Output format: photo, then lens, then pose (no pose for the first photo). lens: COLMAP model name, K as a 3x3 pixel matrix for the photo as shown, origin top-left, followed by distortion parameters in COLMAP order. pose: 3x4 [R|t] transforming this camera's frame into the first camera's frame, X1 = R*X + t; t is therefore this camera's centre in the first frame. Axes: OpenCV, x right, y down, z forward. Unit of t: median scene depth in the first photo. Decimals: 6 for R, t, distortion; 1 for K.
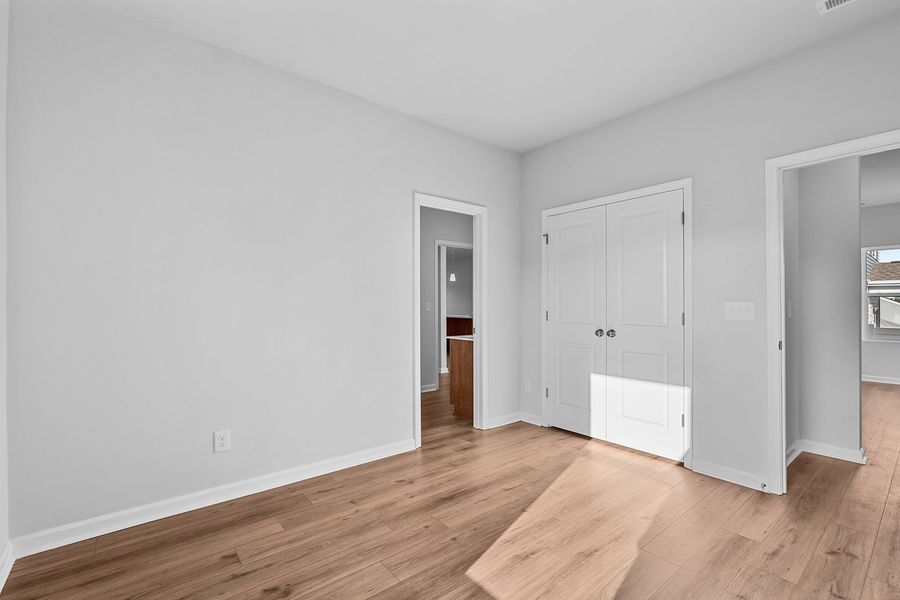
lens RADIAL K [[403.5, 0, 449.1], [0, 403.5, 303.3], [0, 0, 1]] dist [-0.006990, 0.000522]
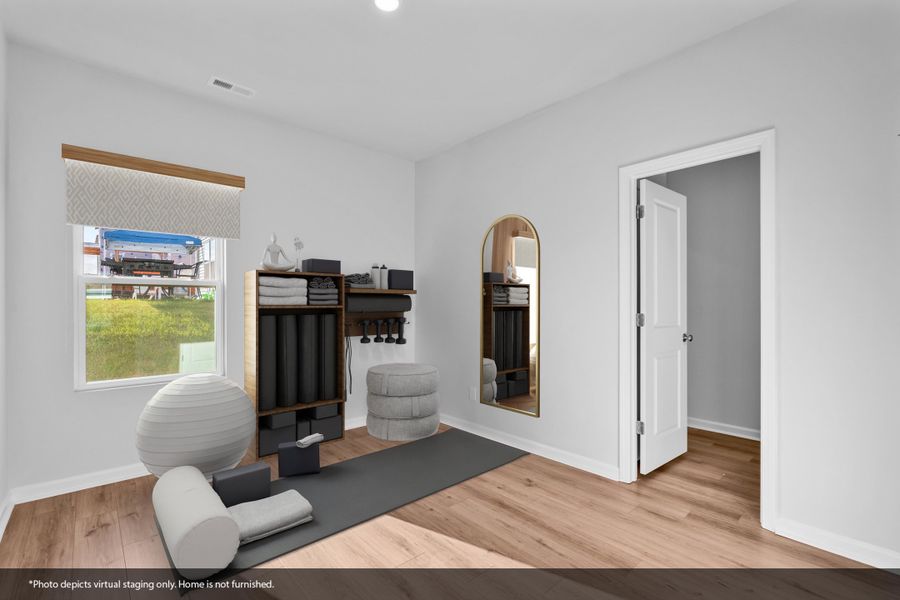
lens RADIAL K [[403.5, 0, 445.2], [0, 403.5, 300.1], [0, 0, 1]] dist [-0.006990, 0.000522]
pose [[0.045511, -0.012838, -0.998881, 0.951646], [-0.002233, 0.999914, -0.012953, 0.007765], [0.998961, 0.002820, 0.045479, 0.810858]]
